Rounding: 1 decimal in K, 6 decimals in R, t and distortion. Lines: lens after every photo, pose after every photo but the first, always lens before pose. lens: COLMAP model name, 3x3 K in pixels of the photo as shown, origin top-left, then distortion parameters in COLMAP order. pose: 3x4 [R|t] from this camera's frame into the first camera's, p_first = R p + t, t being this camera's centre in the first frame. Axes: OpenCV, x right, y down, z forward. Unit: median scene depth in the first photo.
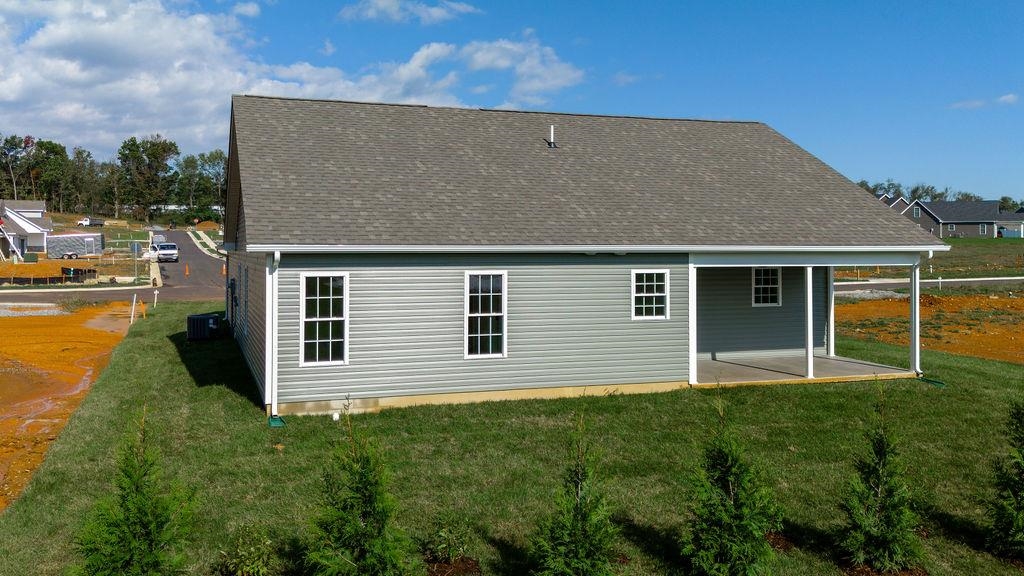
lens RADIAL K [[900.1, 0, 526.3], [0, 900.1, 258.1], [0, 0, 1]] dist [0.034071, 0.026745]
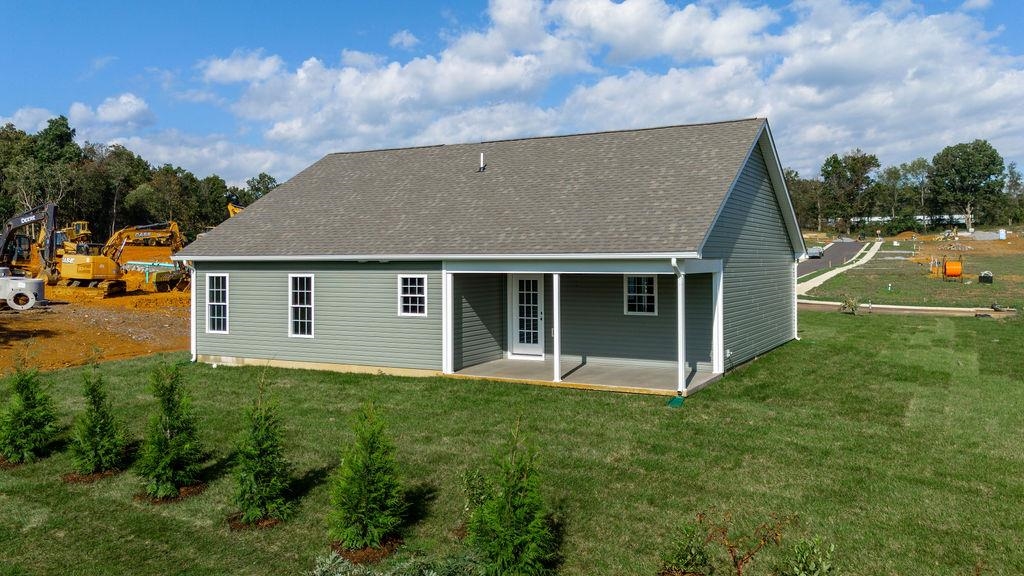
lens RADIAL K [[900.1, 0, 510.8], [0, 900.1, 286.1], [0, 0, 1]] dist [0.034071, 0.026745]
pose [[0.663843, 0.018024, -0.747655, 0.981490], [-0.004422, 0.999787, 0.020177, 0.002650], [0.747859, -0.010088, 0.663781, 0.260199]]
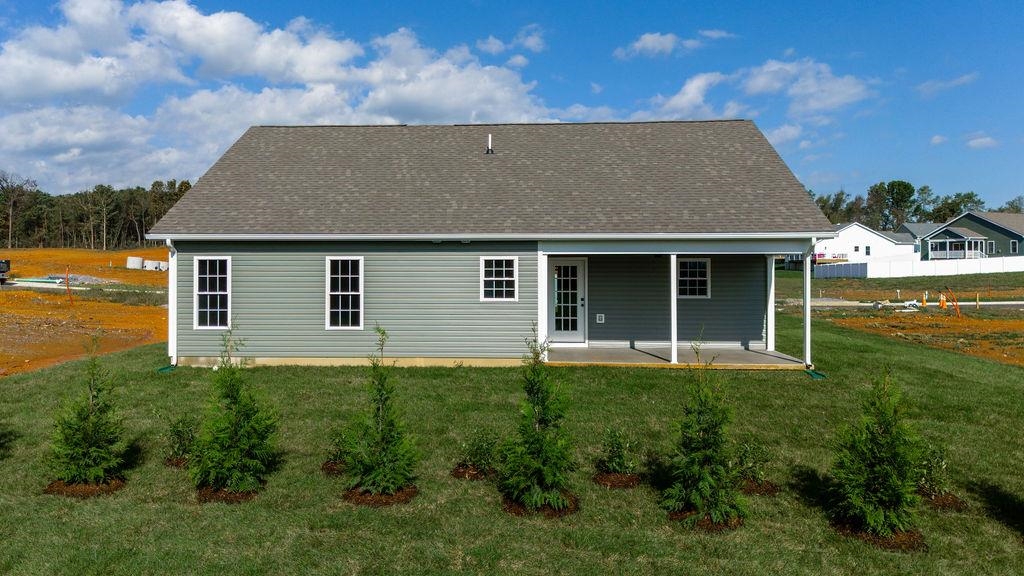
lens RADIAL K [[857.4, 0, 511.0], [0, 857.4, 286.8], [0, 0, 1]] dist [0.045936, -0.021157]
pose [[0.924861, 0.004613, -0.380276, 0.482557], [-0.003700, 0.999988, 0.003130, 0.040925], [0.380286, -0.001488, 0.924868, 0.024041]]
